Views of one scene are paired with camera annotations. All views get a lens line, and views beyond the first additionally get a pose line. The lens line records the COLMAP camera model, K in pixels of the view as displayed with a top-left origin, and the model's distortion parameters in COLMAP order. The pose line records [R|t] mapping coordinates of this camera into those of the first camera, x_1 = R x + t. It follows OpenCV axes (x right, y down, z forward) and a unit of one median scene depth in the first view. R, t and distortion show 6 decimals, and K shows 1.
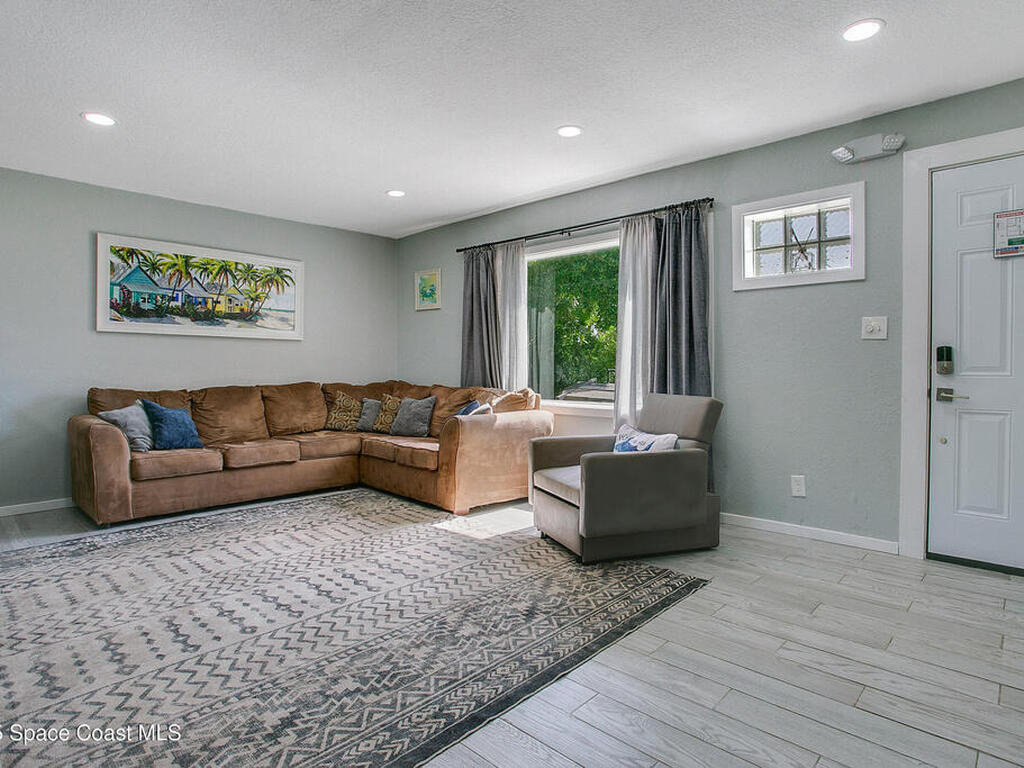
lens RADIAL K [[581.4, 0, 512.0], [0, 581.4, 384.0], [0, 0, 1]] dist [-0.092690, 0.051471]
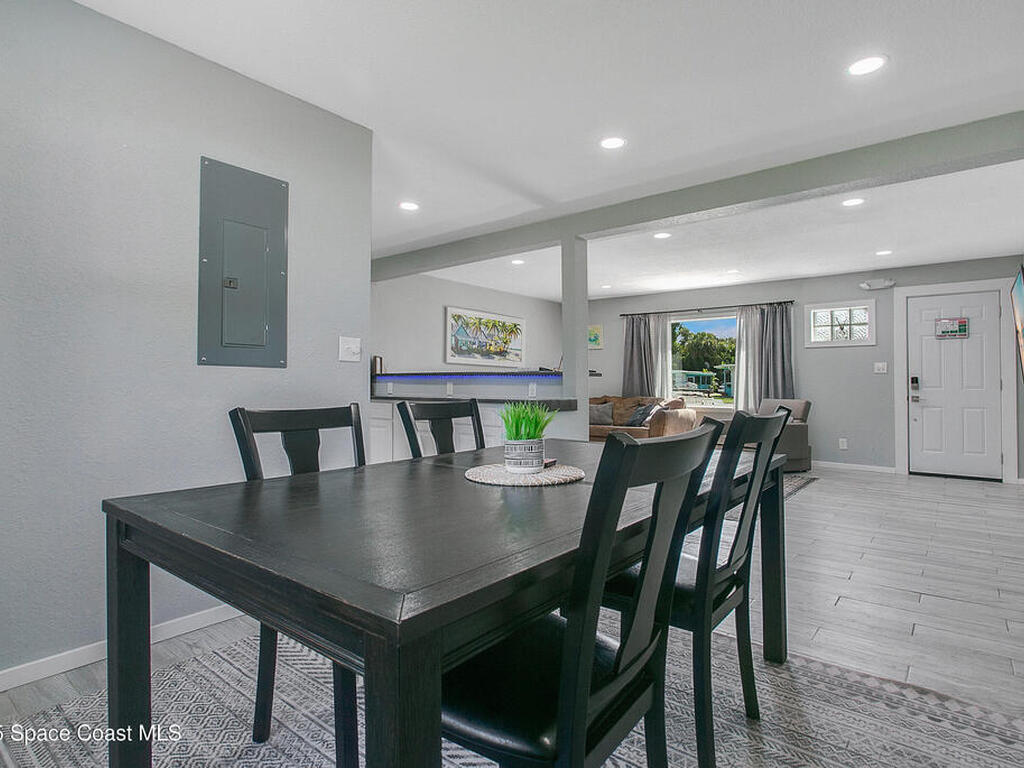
lens RADIAL K [[577.1, 0, 496.9], [0, 577.1, 374.3], [0, 0, 1]] dist [0.001621, 0.000410]
pose [[0.998073, 0.007226, 0.061635, -0.934311], [-0.004442, 0.998969, -0.045177, 0.030314], [-0.061898, 0.044816, 0.997076, -1.080029]]
